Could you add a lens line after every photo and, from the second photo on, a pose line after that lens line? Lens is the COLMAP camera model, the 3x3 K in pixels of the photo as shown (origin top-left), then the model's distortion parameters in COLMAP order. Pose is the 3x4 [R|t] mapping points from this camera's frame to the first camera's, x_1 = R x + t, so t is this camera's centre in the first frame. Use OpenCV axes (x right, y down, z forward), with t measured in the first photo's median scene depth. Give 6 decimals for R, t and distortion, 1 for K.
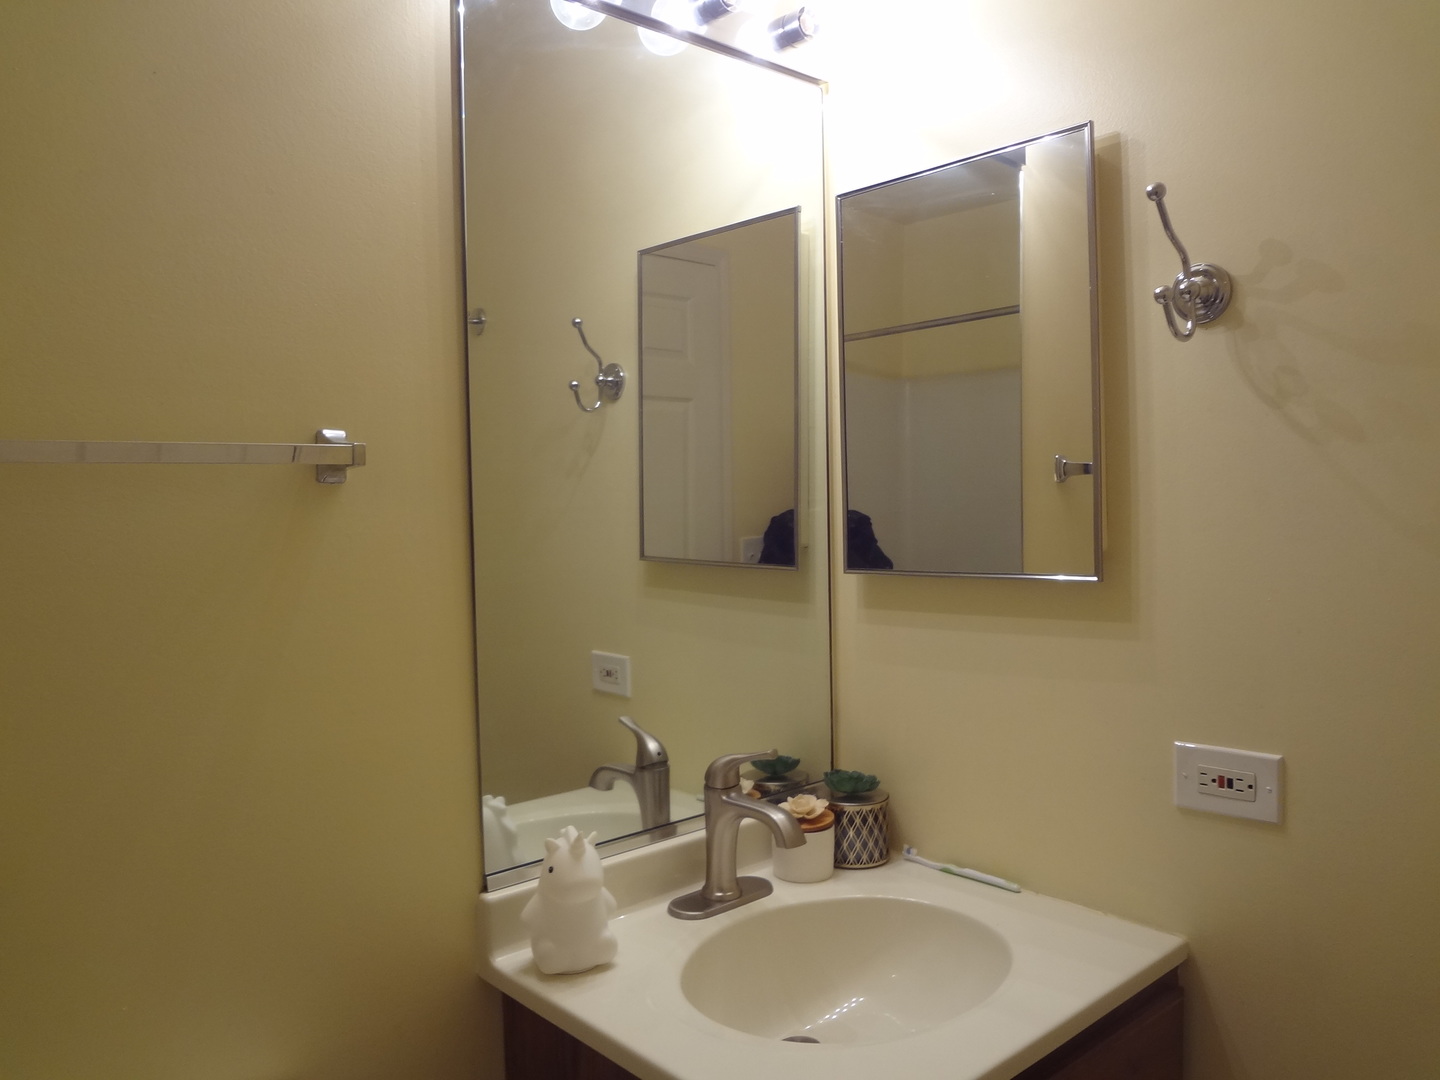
lens RADIAL K [[1065.7, 0, 754.2], [0, 1065.7, 545.6], [0, 0, 1]] dist [0.001683, -0.000807]
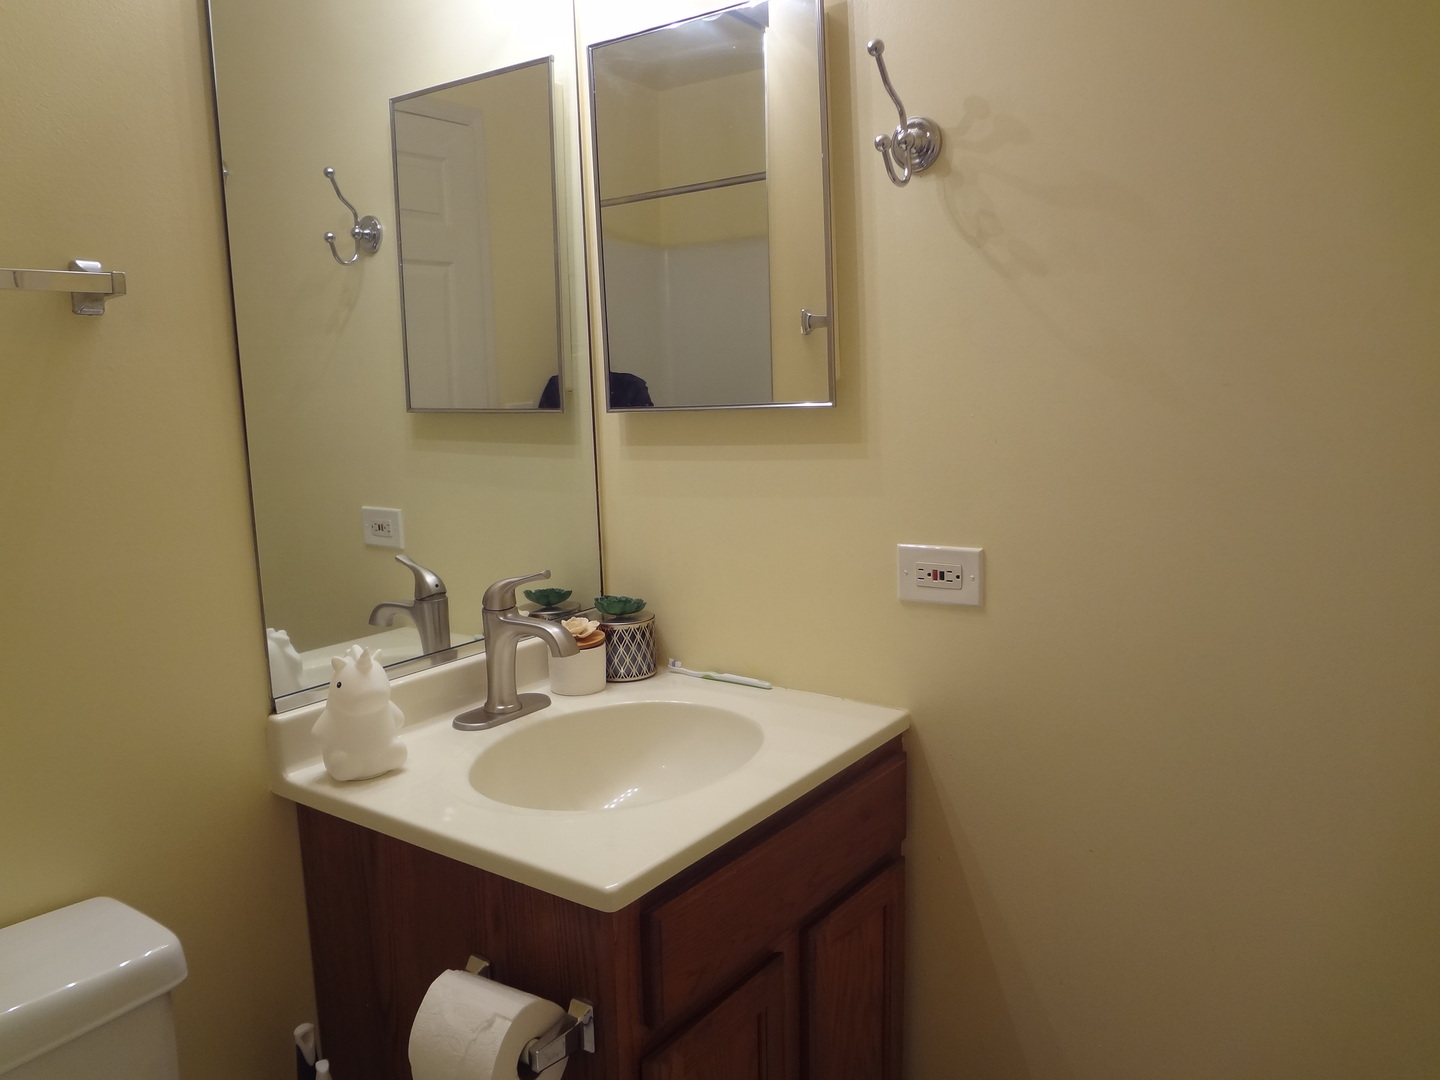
lens RADIAL K [[1075.3, 0, 720.0], [0, 1075.3, 540.0], [0, 0, 1]] dist [-0.004111, -0.002603]
pose [[0.982956, -0.039741, 0.179492, -0.003178], [0.023095, 0.995314, 0.093894, 0.060008], [-0.182382, -0.088149, 0.979268, -0.095786]]
